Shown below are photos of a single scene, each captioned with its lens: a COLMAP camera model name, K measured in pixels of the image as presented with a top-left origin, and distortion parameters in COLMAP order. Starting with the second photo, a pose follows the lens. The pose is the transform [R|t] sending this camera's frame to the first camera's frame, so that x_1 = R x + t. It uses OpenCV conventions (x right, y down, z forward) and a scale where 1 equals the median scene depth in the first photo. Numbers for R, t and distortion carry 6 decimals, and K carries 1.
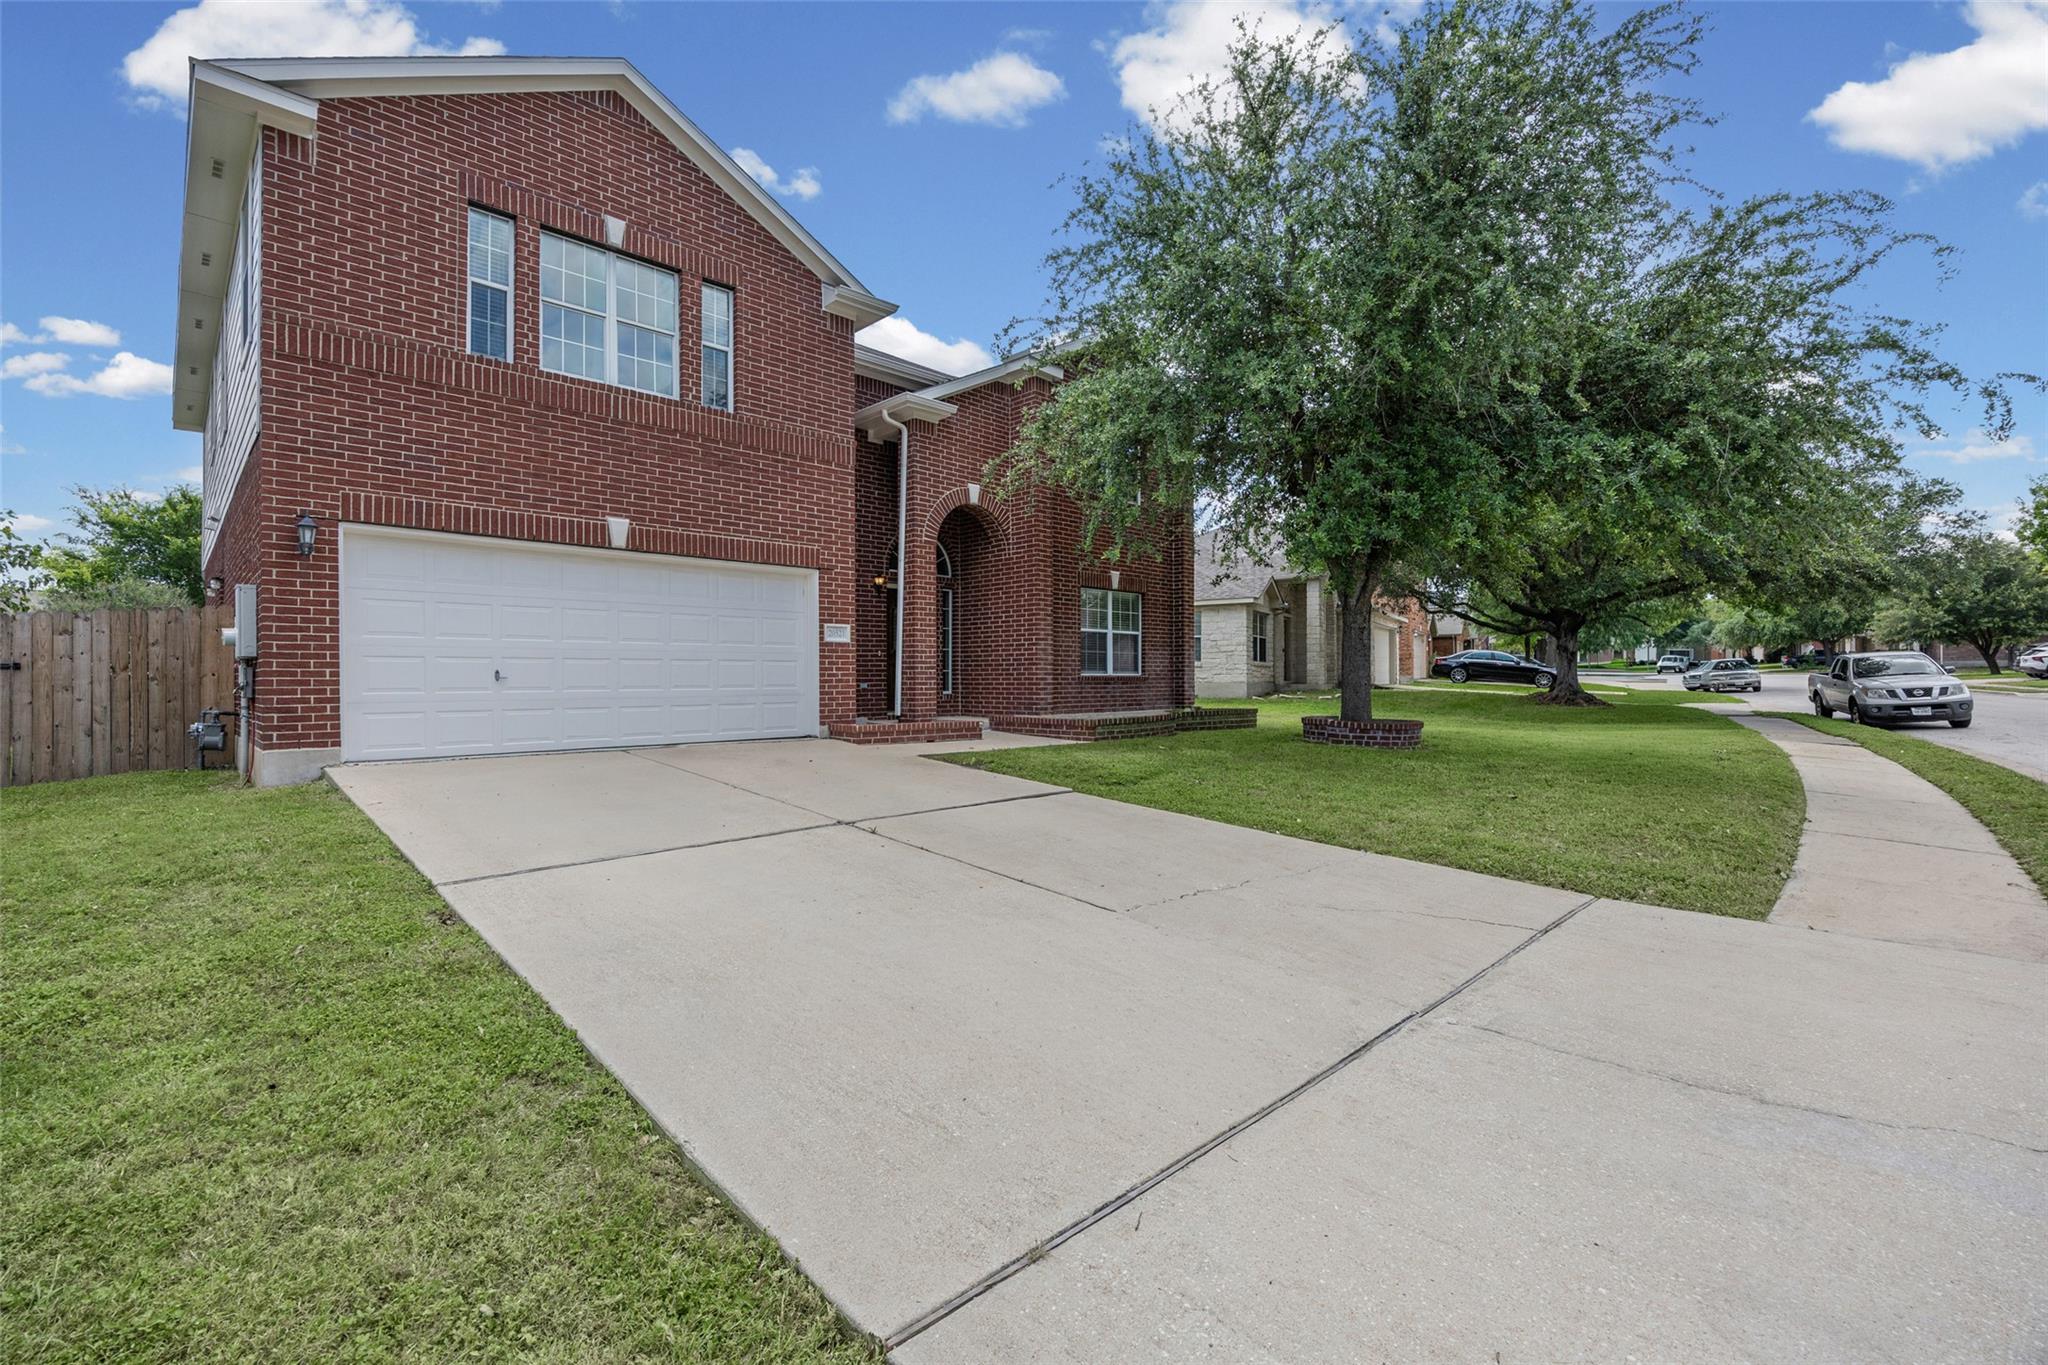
lens RADIAL K [[953.2, 0, 1021.0], [0, 953.2, 679.6], [0, 0, 1]] dist [-0.015252, 0.000941]
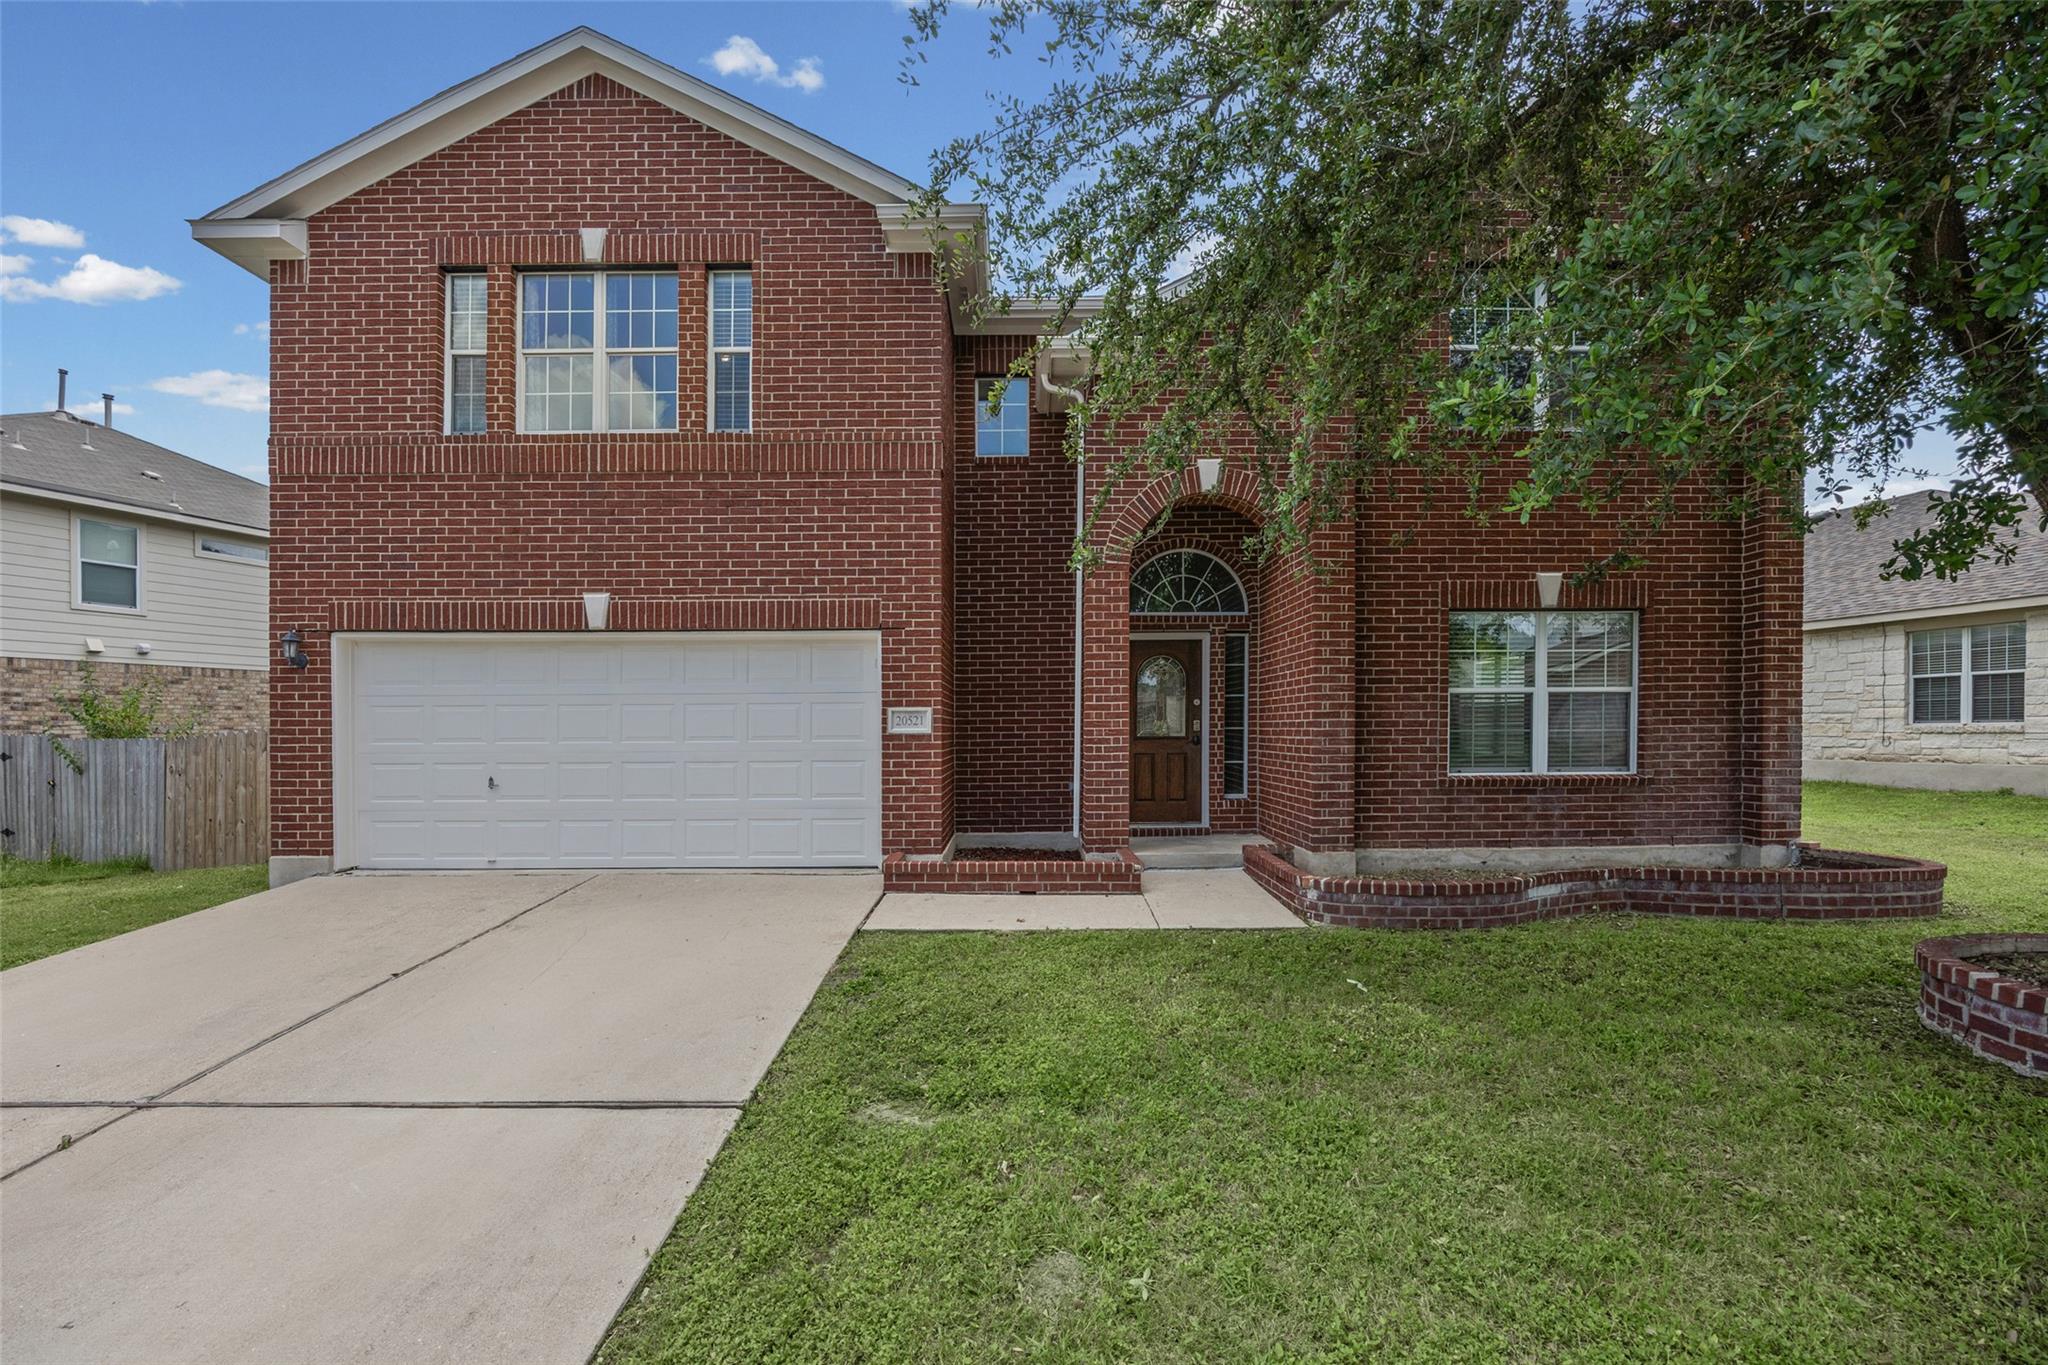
lens RADIAL K [[953.2, 0, 980.5], [0, 953.2, 726.9], [0, 0, 1]] dist [-0.015252, 0.000941]
pose [[0.689307, 0.009460, -0.724407, 0.405289], [0.006672, 0.999789, 0.019406, -0.067793], [0.724439, -0.018210, 0.689099, 0.670674]]
